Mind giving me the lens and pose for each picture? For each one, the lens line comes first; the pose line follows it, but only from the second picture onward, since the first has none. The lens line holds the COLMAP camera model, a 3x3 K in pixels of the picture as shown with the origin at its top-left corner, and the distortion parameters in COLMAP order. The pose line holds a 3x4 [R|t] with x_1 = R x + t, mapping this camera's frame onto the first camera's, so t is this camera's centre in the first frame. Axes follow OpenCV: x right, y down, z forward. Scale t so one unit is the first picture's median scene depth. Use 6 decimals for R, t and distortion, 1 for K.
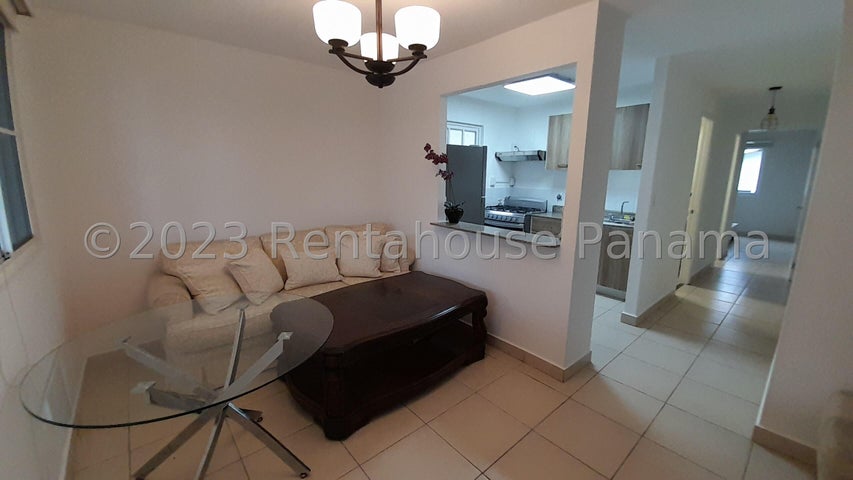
lens RADIAL K [[342.2, 0, 426.5], [0, 342.2, 240.0], [0, 0, 1]] dist [0.024929, -0.000025]
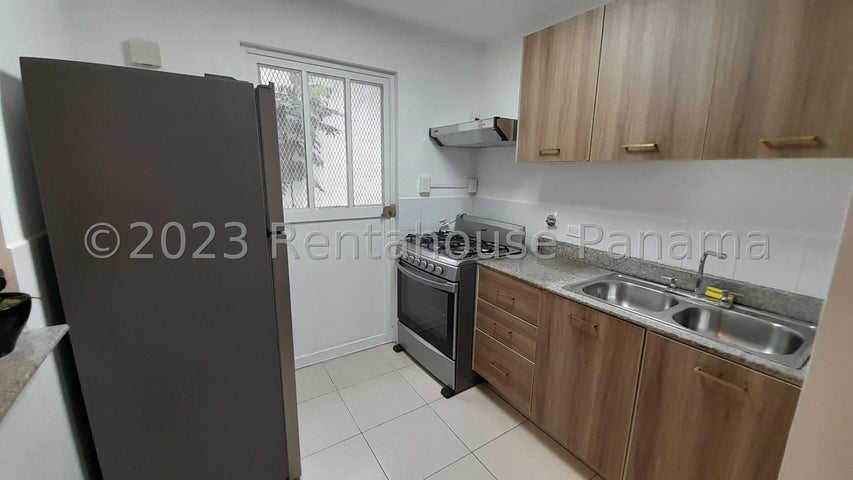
lens RADIAL K [[342.2, 0, 426.5], [0, 342.2, 240.0], [0, 0, 1]] dist [0.024929, -0.000025]
pose [[0.991181, 0.031051, -0.128826, 0.277650], [-0.030937, 0.999517, 0.002889, -0.095069], [0.128853, 0.001122, 0.991663, 0.513234]]
